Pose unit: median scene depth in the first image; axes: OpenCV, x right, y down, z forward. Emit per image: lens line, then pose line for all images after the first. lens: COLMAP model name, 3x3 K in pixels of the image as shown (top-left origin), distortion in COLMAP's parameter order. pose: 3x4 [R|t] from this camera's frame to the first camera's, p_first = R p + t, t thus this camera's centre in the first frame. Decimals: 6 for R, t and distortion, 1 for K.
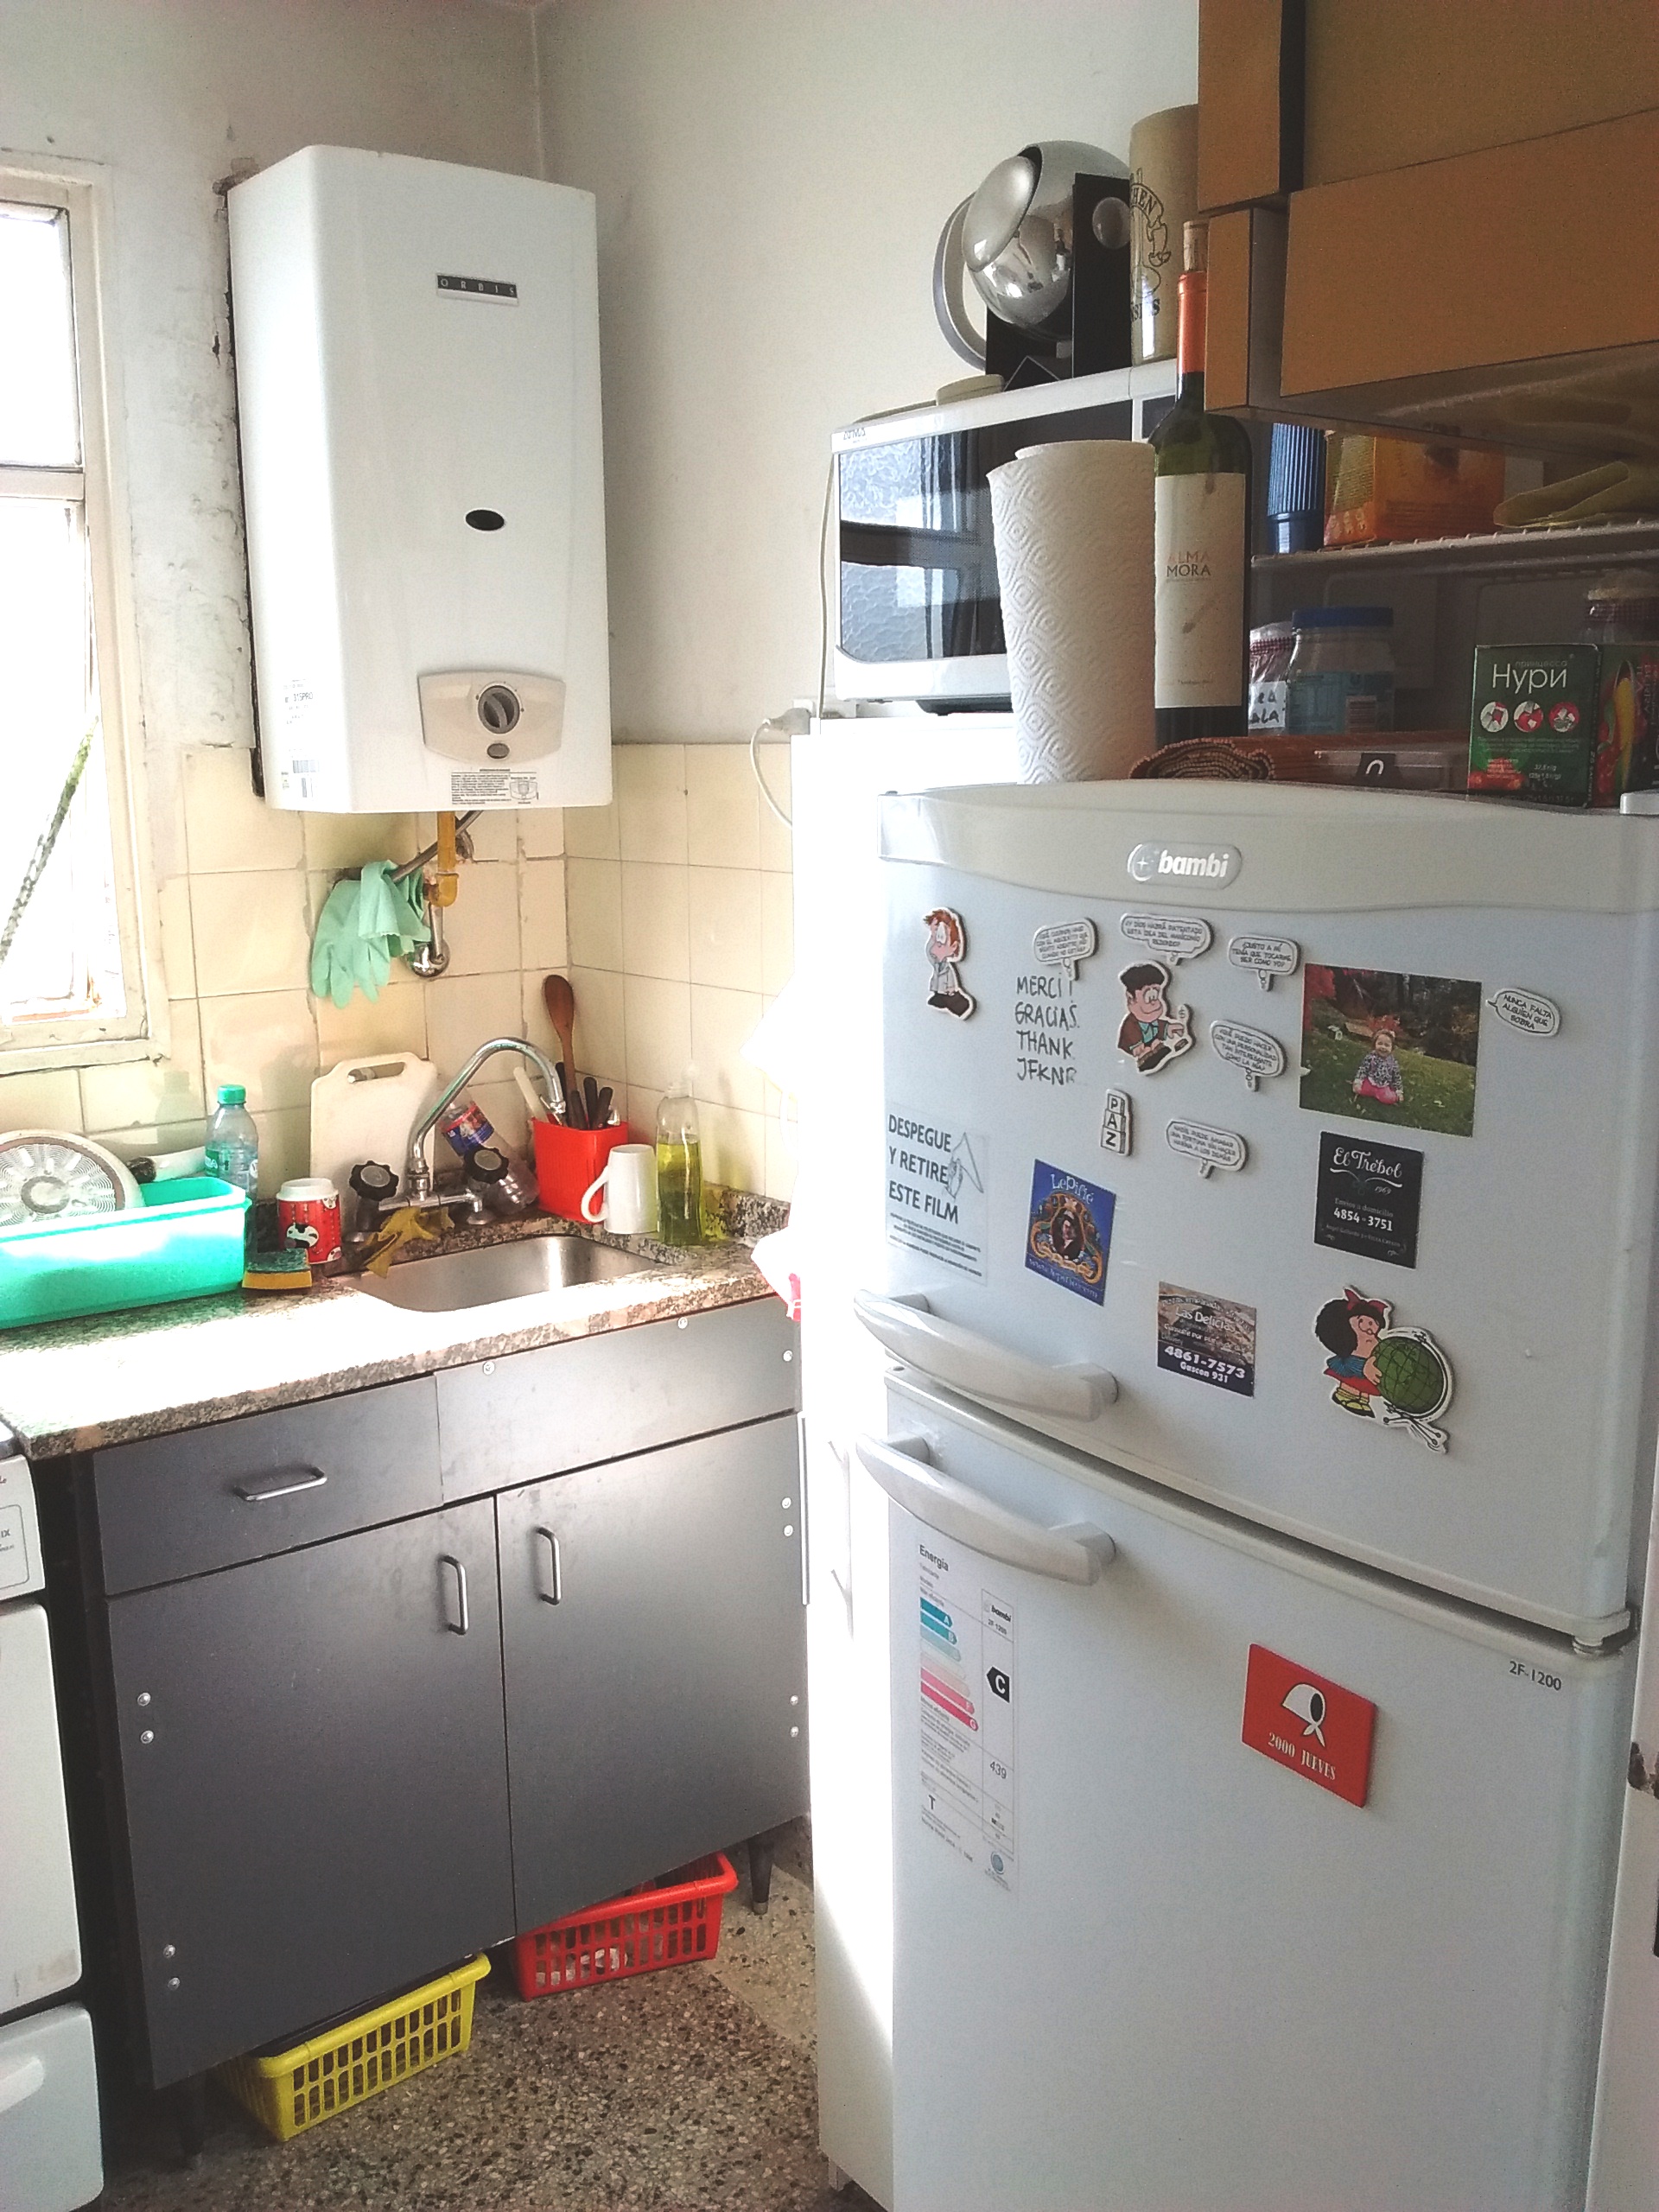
lens RADIAL K [[1950.6, 0, 802.7], [0, 1950.6, 1101.8], [0, 0, 1]] dist [0.051153, -0.185565]
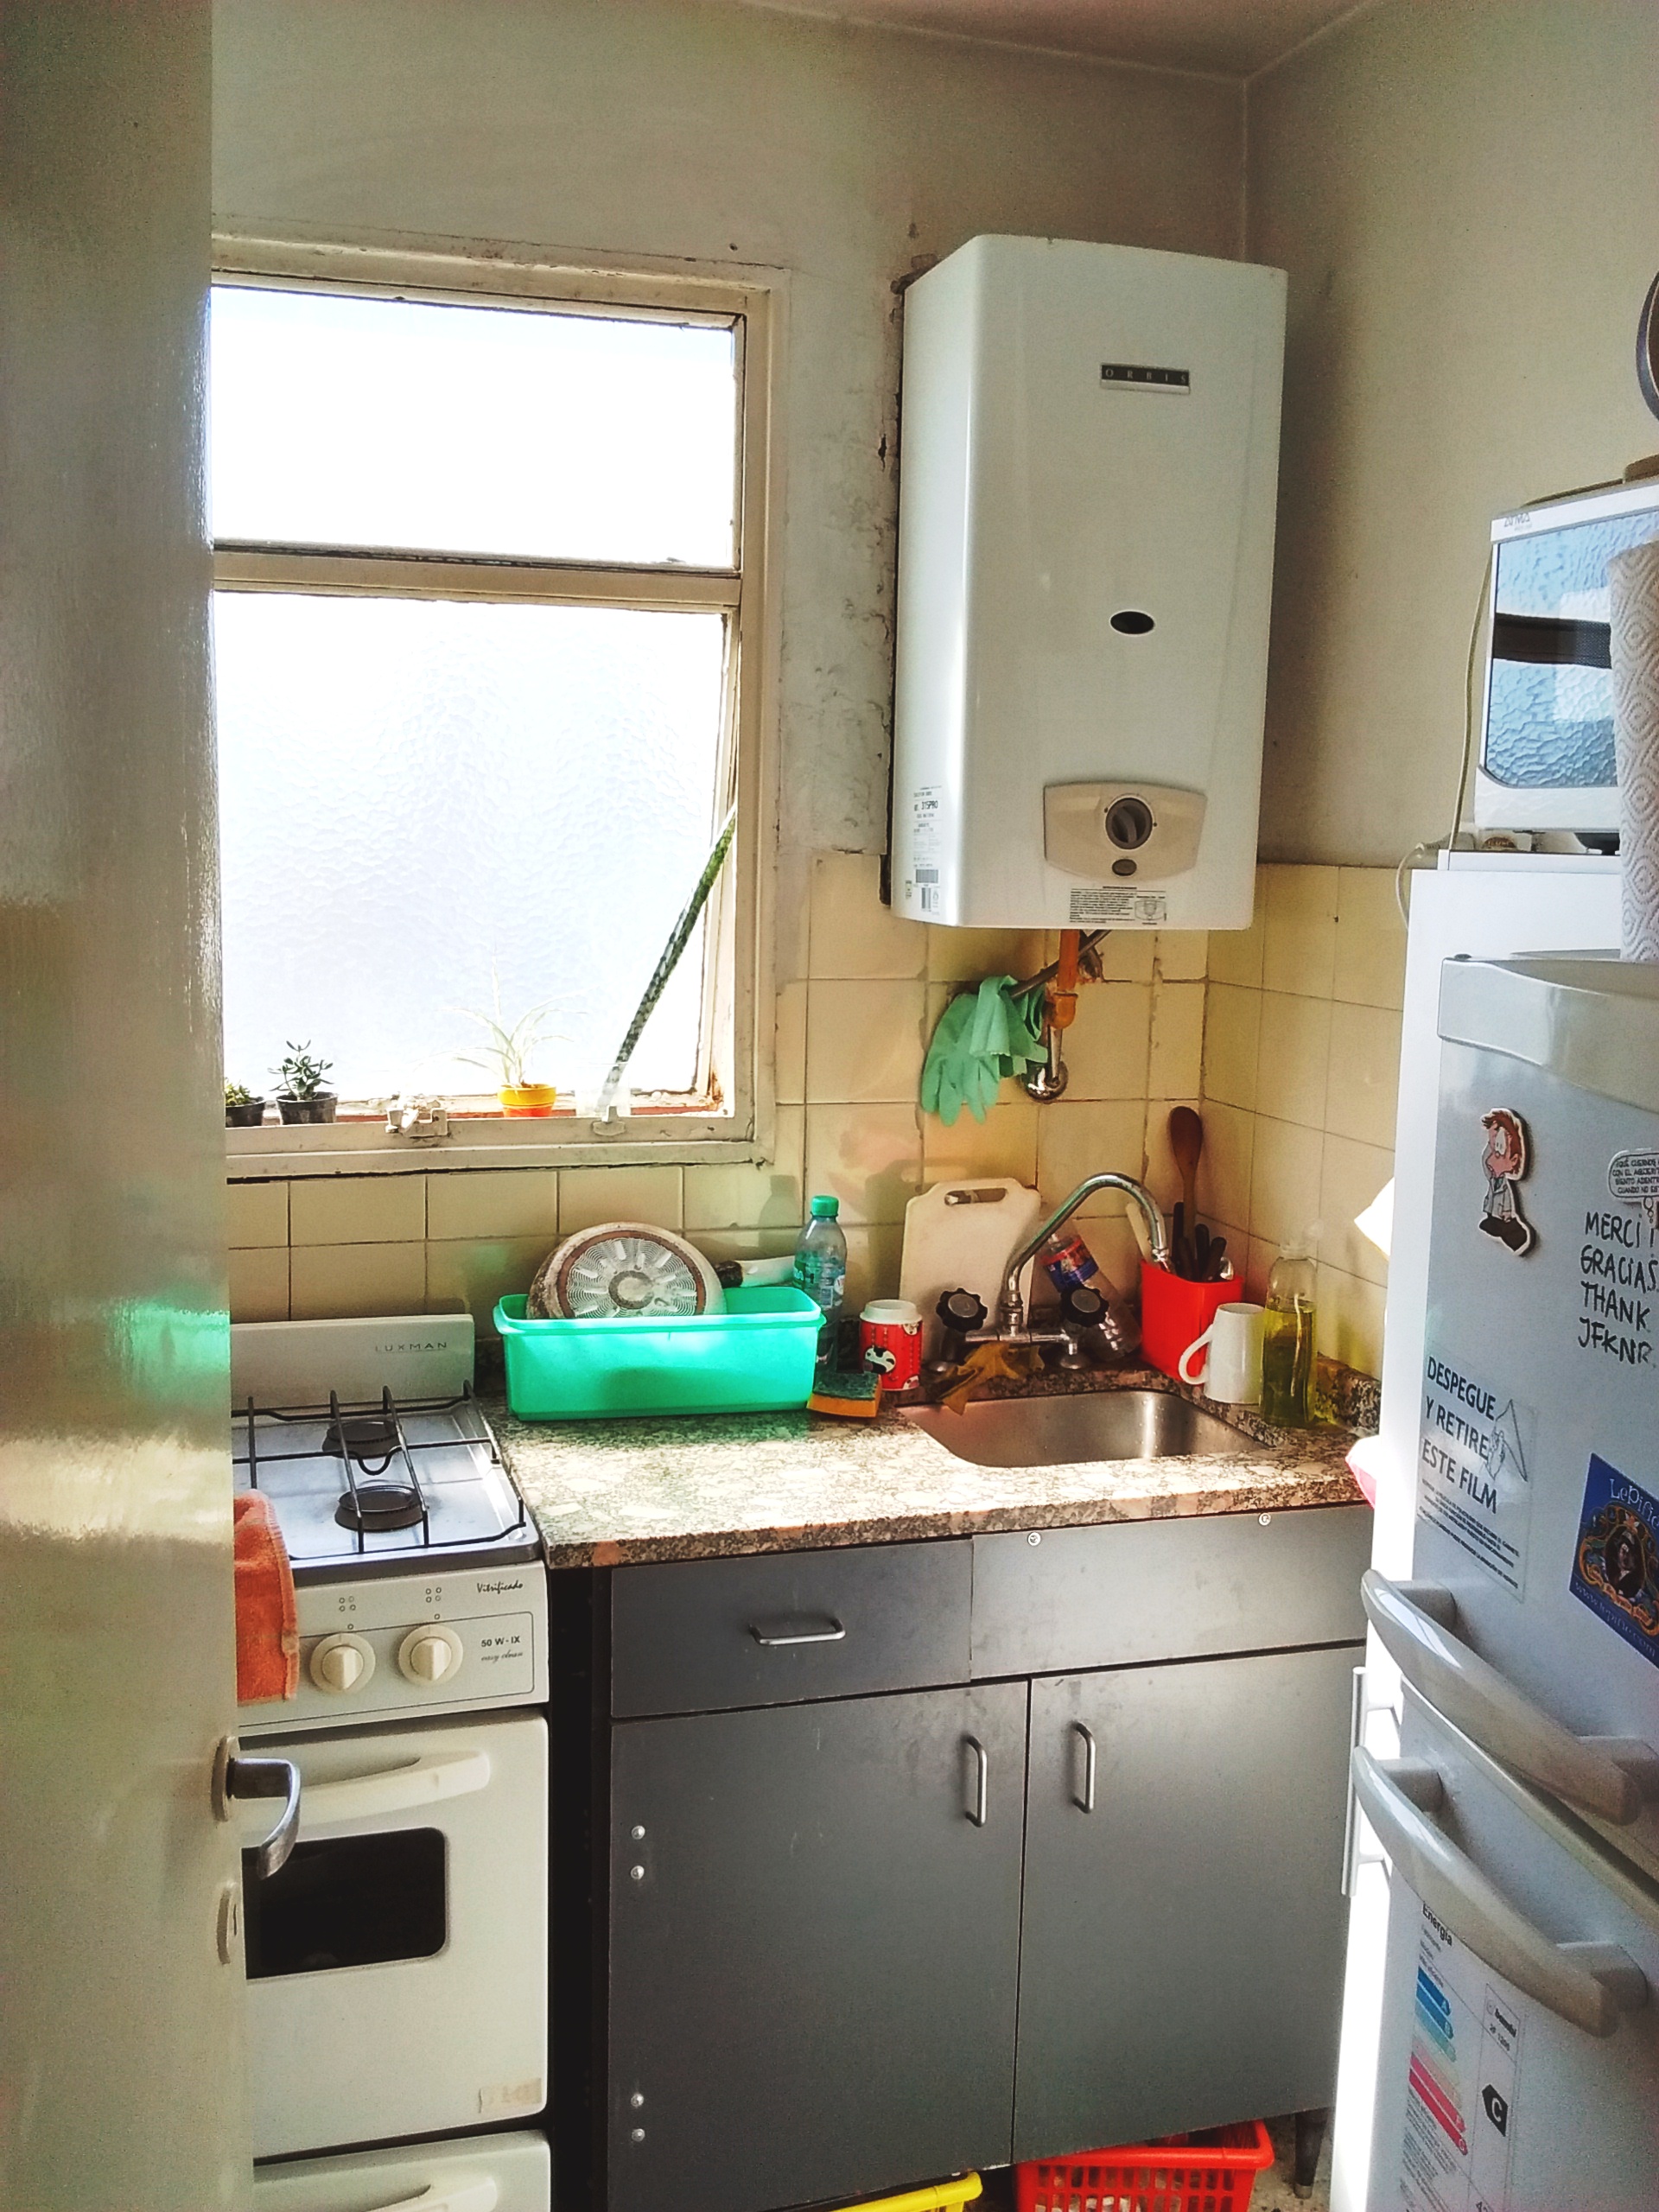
lens RADIAL K [[1950.6, 0, 802.7], [0, 1950.6, 1101.8], [0, 0, 1]] dist [0.051153, -0.185565]
pose [[0.927227, 0.081203, -0.365590, 0.051394], [-0.098375, 0.994740, -0.028557, -0.027574], [0.361348, 0.062444, 0.930338, 0.089246]]
